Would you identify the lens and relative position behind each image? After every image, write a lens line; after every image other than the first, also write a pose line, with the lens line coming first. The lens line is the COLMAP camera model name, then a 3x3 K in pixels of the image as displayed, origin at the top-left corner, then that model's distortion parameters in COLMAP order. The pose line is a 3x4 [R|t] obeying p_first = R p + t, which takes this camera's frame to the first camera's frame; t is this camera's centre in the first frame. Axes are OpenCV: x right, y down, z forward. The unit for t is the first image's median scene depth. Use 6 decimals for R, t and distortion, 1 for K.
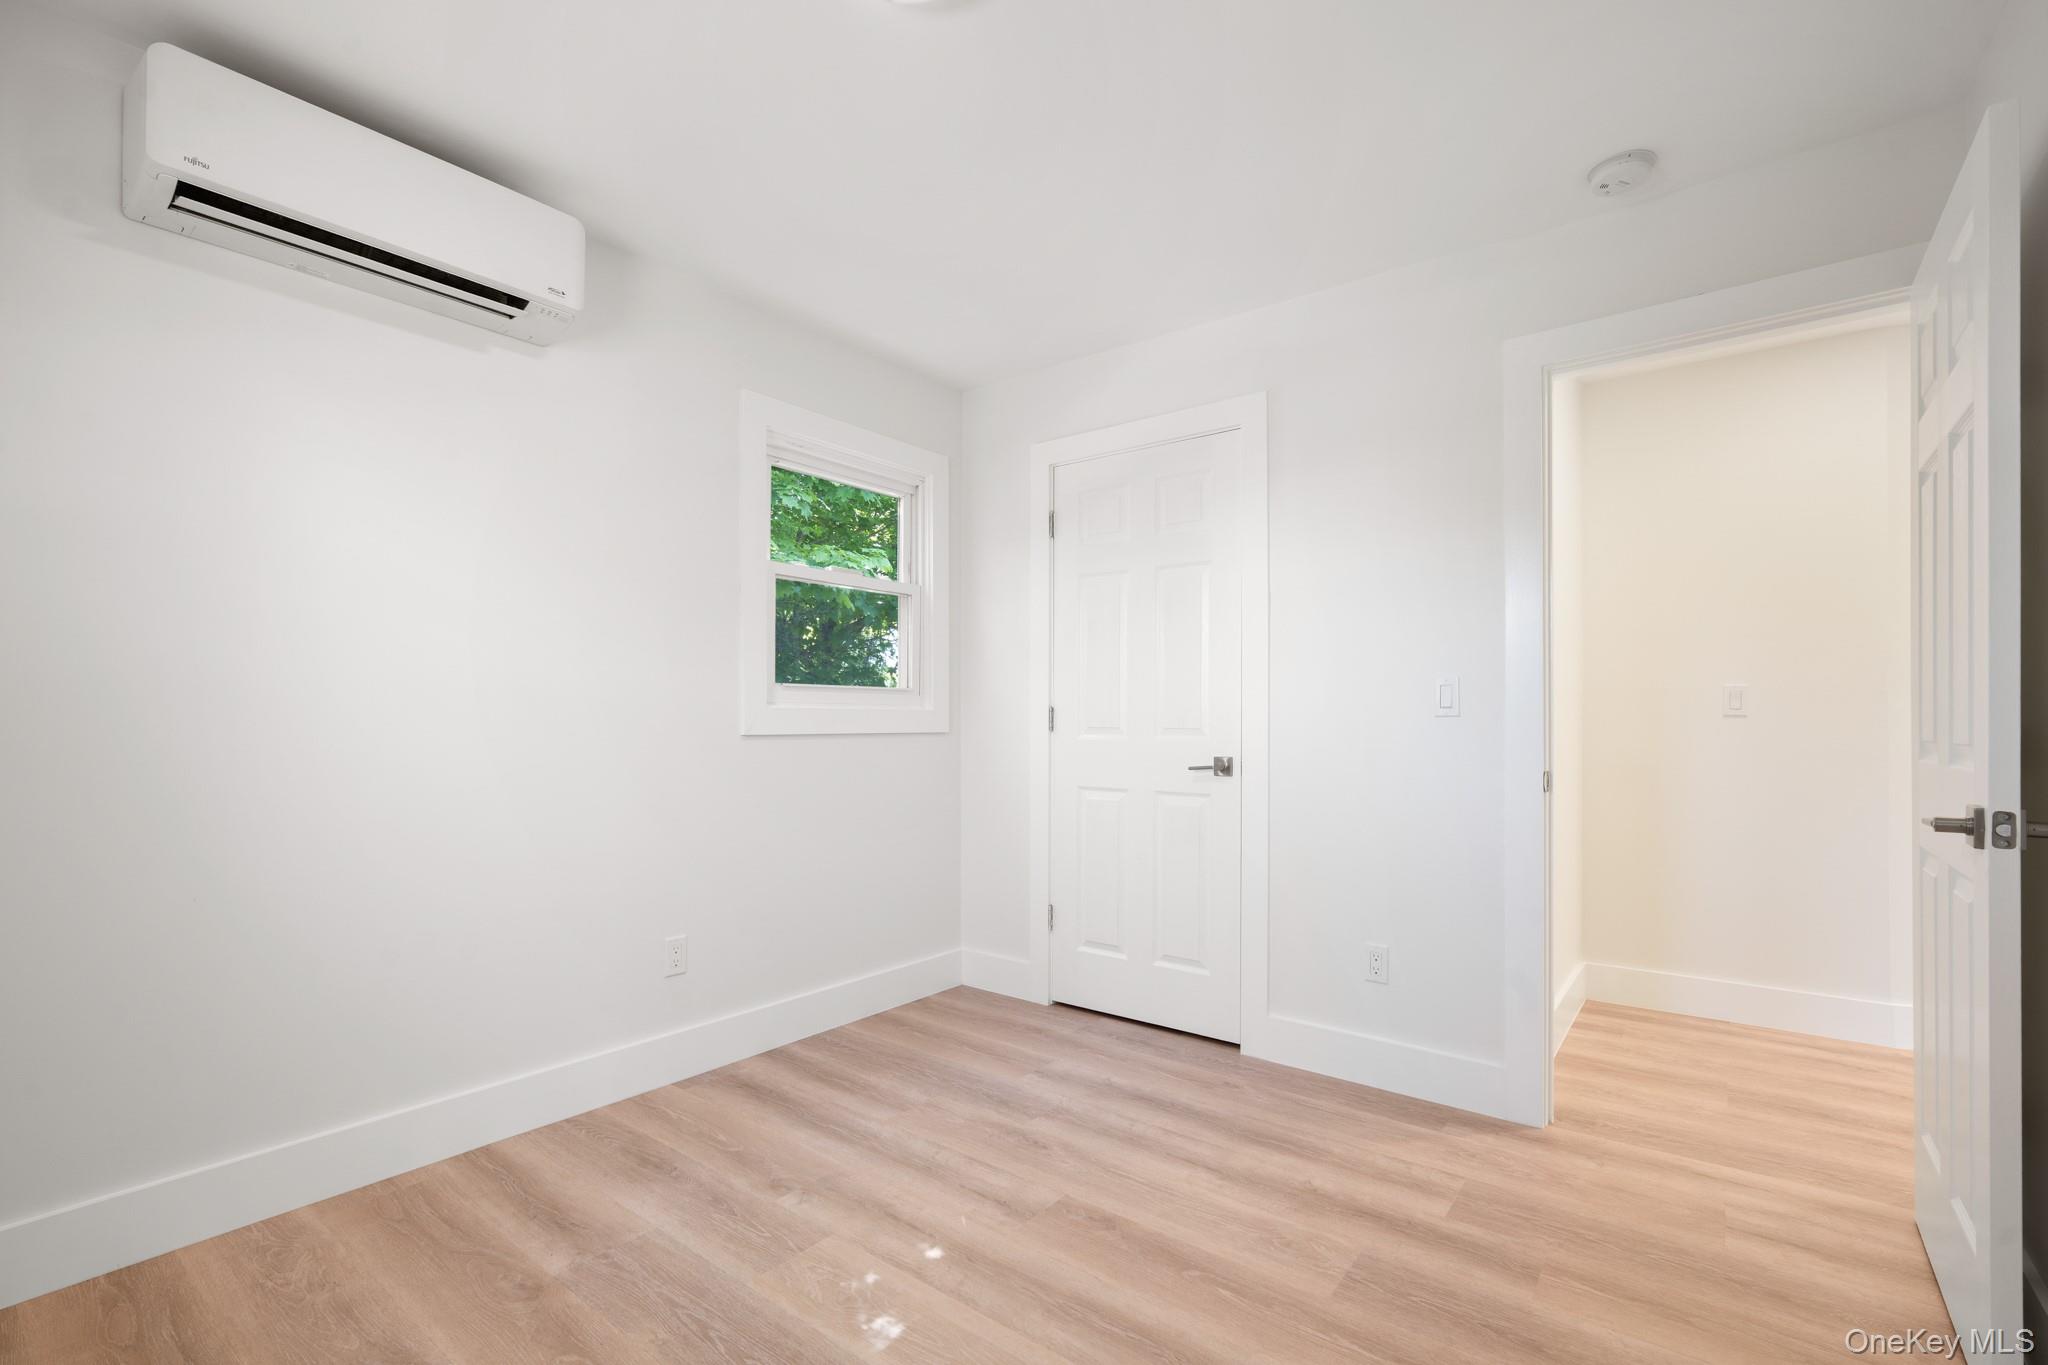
lens RADIAL K [[930.9, 0, 1013.8], [0, 930.9, 718.6], [0, 0, 1]] dist [-0.002068, 0.000612]
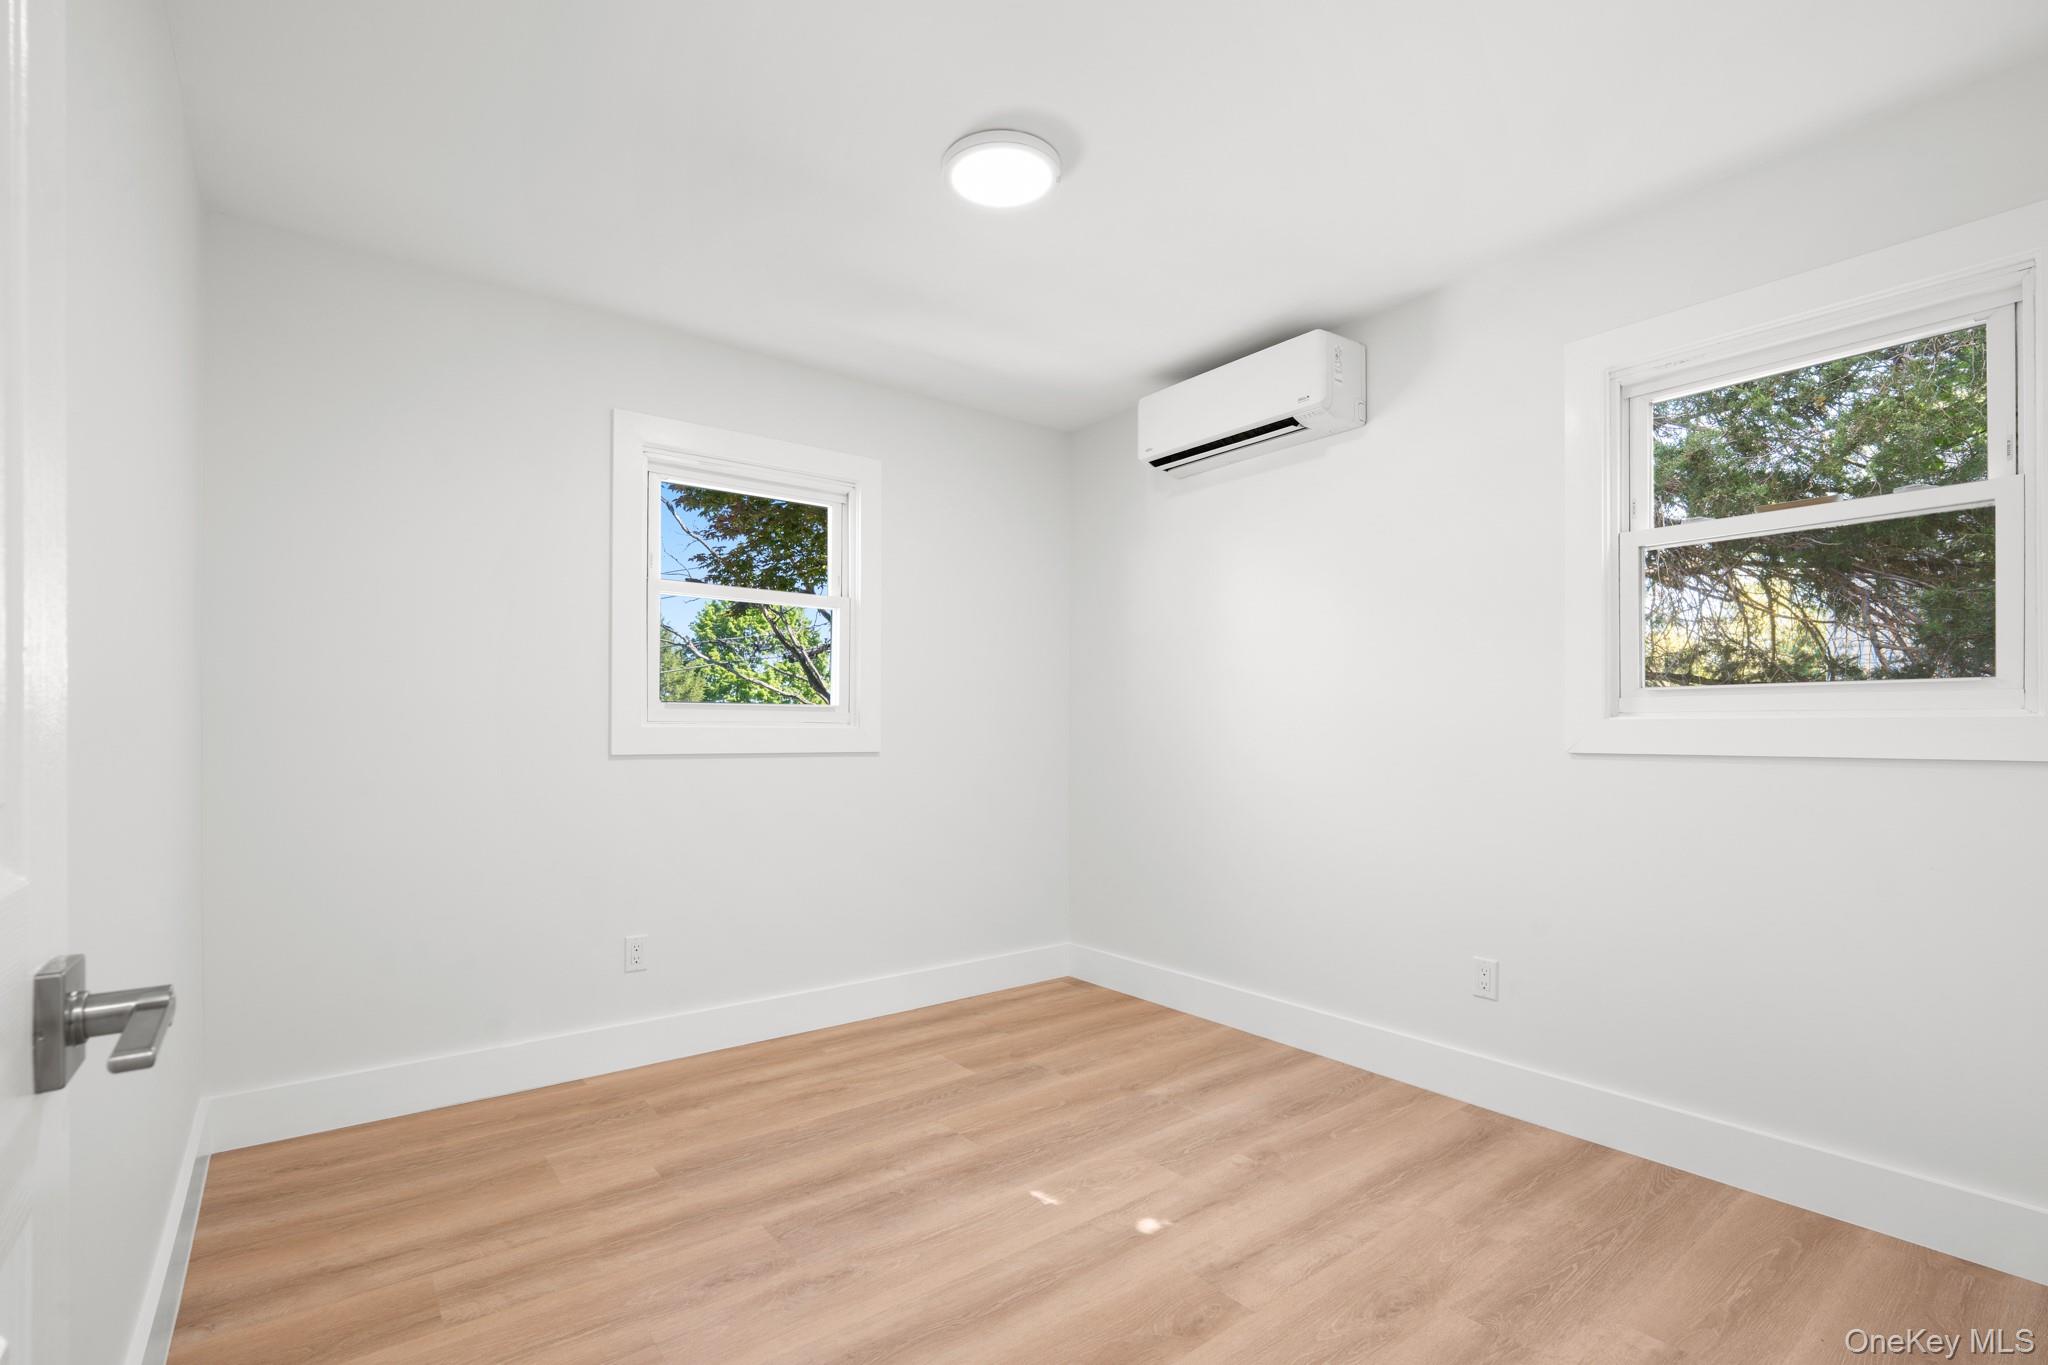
lens RADIAL K [[930.9, 0, 1013.8], [0, 930.9, 718.6], [0, 0, 1]] dist [-0.002068, 0.000612]
pose [[-0.247072, -0.014101, -0.968895, 0.803170], [-0.002195, 0.999900, -0.013993, 0.000597], [0.968995, -0.001330, -0.247078, 0.880089]]
